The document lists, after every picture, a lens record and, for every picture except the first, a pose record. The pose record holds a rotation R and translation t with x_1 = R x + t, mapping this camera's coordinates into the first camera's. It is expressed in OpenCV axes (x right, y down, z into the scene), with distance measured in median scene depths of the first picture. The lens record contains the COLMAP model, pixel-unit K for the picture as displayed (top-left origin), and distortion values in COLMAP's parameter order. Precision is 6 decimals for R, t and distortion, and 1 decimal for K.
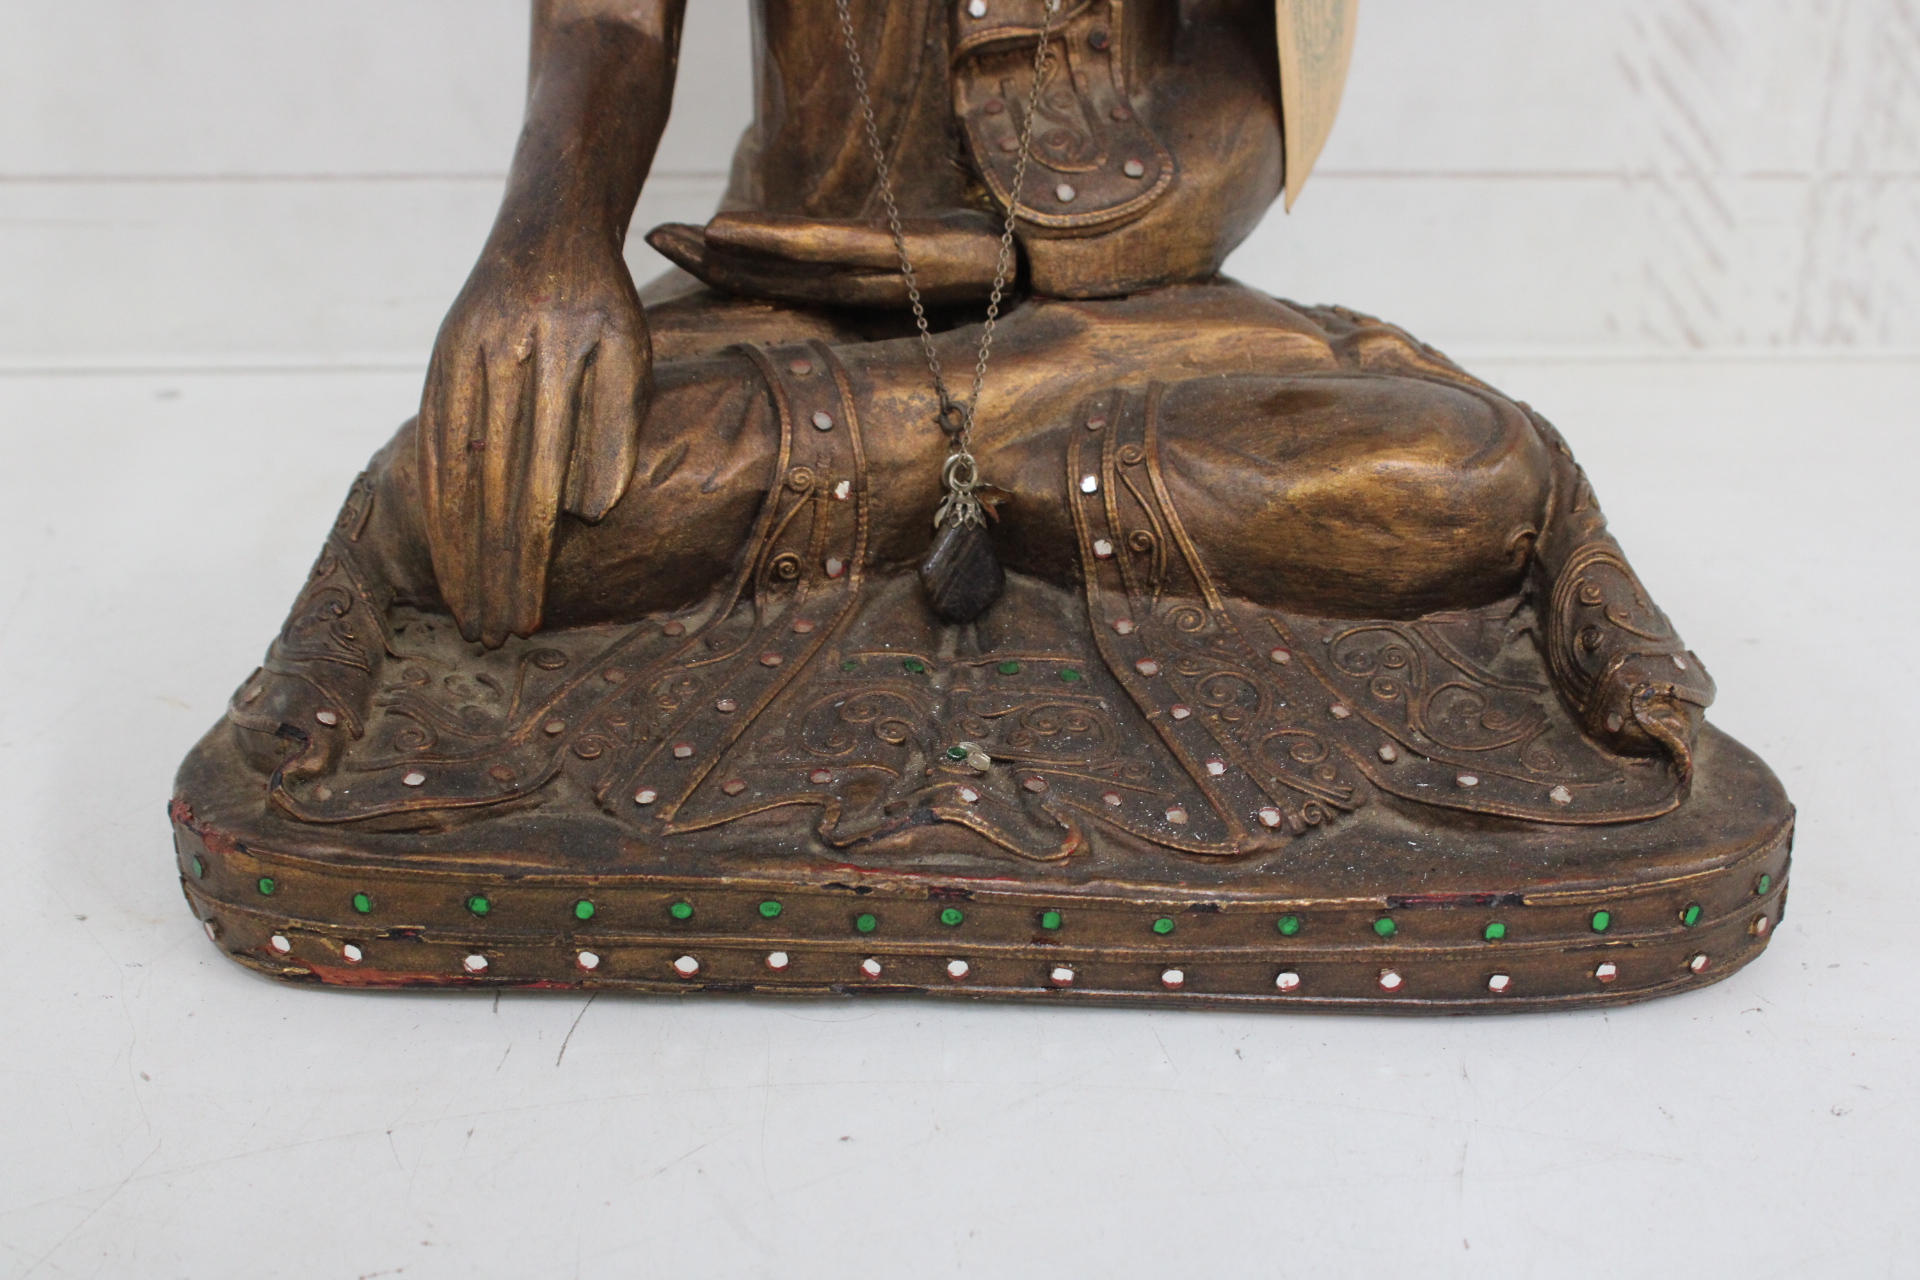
lens RADIAL K [[2693.5, 0, 960.0], [0, 2693.5, 640.0], [0, 0, 1]] dist [-0.029133, 0.053920]
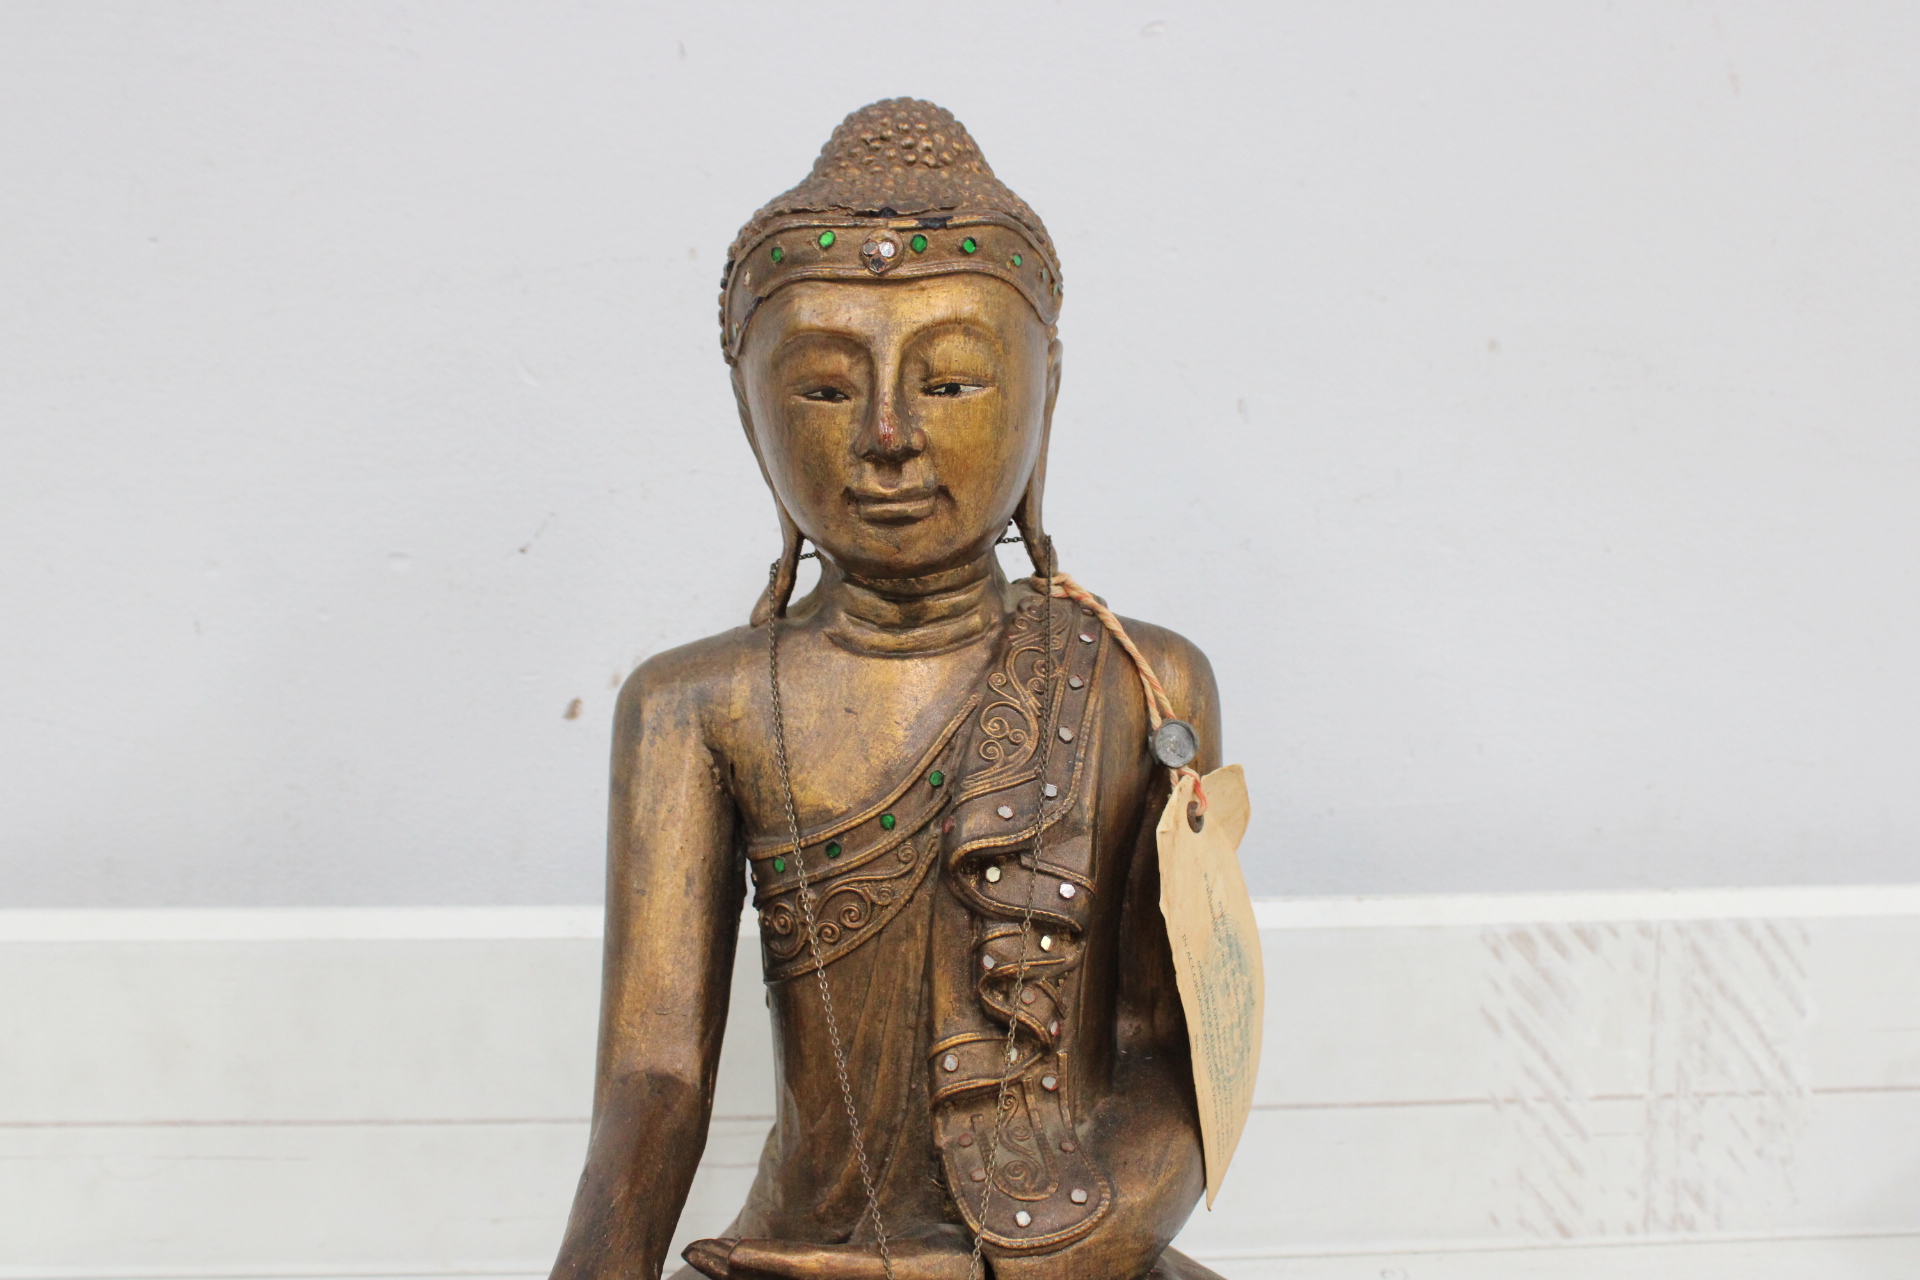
lens RADIAL K [[2173.4, 0, 960.0], [0, 2173.4, 640.0], [0, 0, 1]] dist [-0.114872, 0.188692]
pose [[0.999762, -0.017346, -0.013263, 0.027008], [0.012497, 0.952631, -0.303872, -0.114628], [0.017906, 0.303634, 0.952621, -0.016080]]
